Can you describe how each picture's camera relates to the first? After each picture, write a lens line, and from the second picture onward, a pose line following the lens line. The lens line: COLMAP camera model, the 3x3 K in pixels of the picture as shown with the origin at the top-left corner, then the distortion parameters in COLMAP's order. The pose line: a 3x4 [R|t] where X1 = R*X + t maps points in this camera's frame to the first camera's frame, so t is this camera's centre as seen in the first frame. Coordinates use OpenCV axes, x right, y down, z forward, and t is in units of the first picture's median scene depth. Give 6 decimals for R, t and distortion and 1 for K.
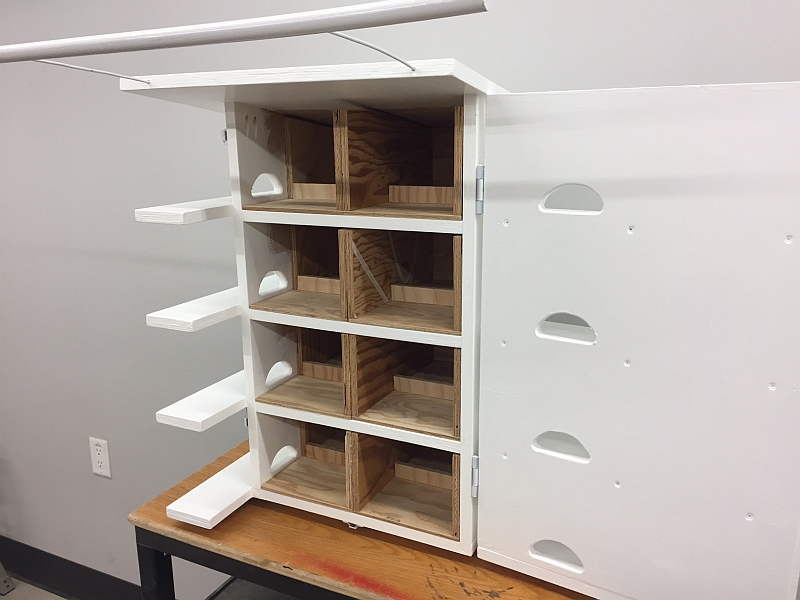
lens RADIAL K [[681.4, 0, 399.5], [0, 681.4, 302.8], [0, 0, 1]] dist [-0.005633, -0.000198]
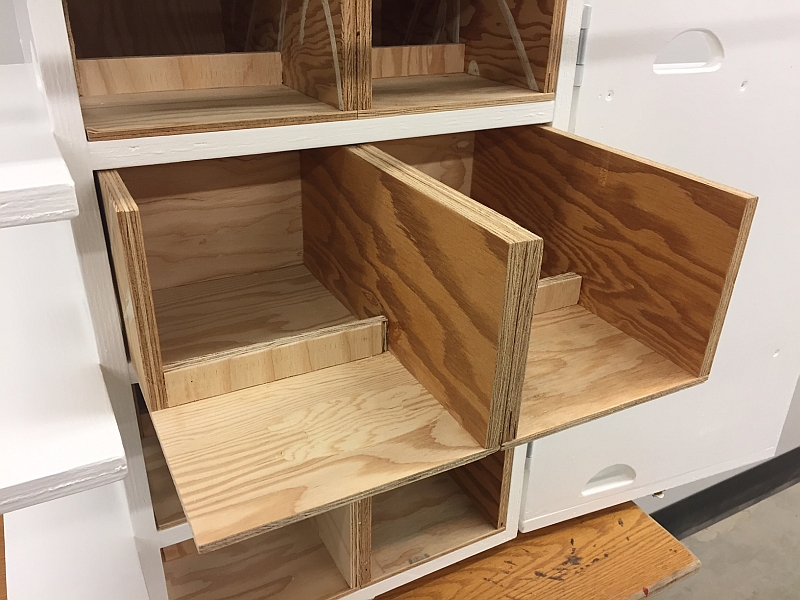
lens RADIAL K [[681.4, 0, 399.5], [0, 681.4, 300.9], [0, 0, 1]] dist [-0.005633, -0.000198]
pose [[0.593511, -0.341910, 0.728590, -0.479249], [0.174859, 0.938432, 0.297944, -0.148473], [-0.785601, -0.049432, 0.616755, 0.669661]]
